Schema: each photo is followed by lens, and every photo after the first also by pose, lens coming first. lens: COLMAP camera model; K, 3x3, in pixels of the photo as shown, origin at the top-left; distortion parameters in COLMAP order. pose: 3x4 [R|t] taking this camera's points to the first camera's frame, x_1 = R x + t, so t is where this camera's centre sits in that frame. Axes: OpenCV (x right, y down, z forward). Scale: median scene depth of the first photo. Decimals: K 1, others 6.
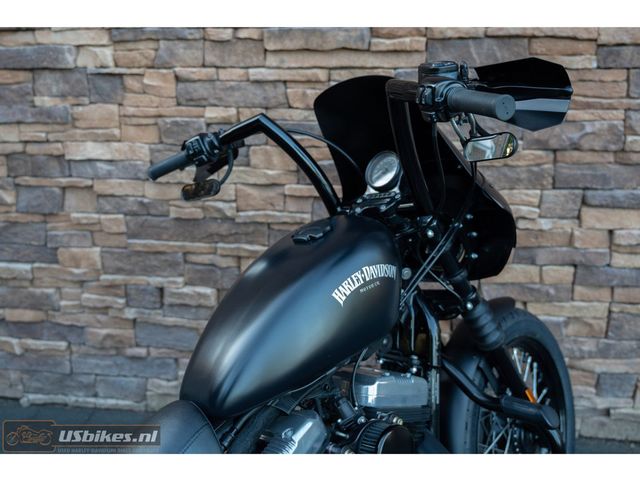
lens RADIAL K [[631.5, 0, 322.2], [0, 631.5, 183.0], [0, 0, 1]] dist [-0.092399, 0.109619]
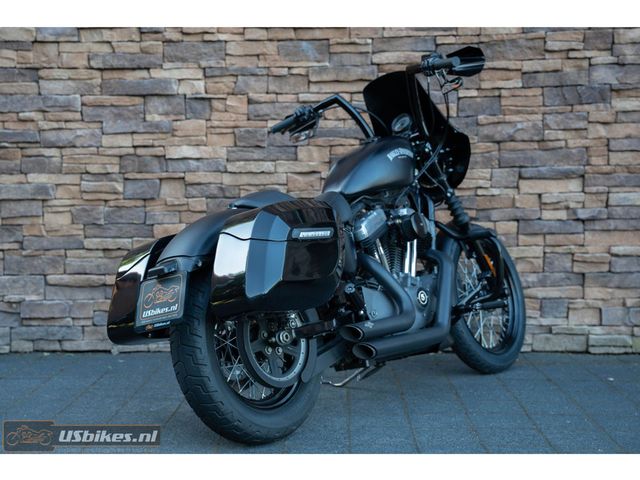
lens RADIAL K [[947.3, 0, 279.5], [0, 947.3, 262.4], [0, 0, 1]] dist [0.174263, -0.011578]
pose [[0.997217, -0.009904, 0.073890, -0.323616], [0.021457, 0.987326, -0.157249, 0.562196], [-0.071396, 0.158397, 0.984791, -1.166184]]
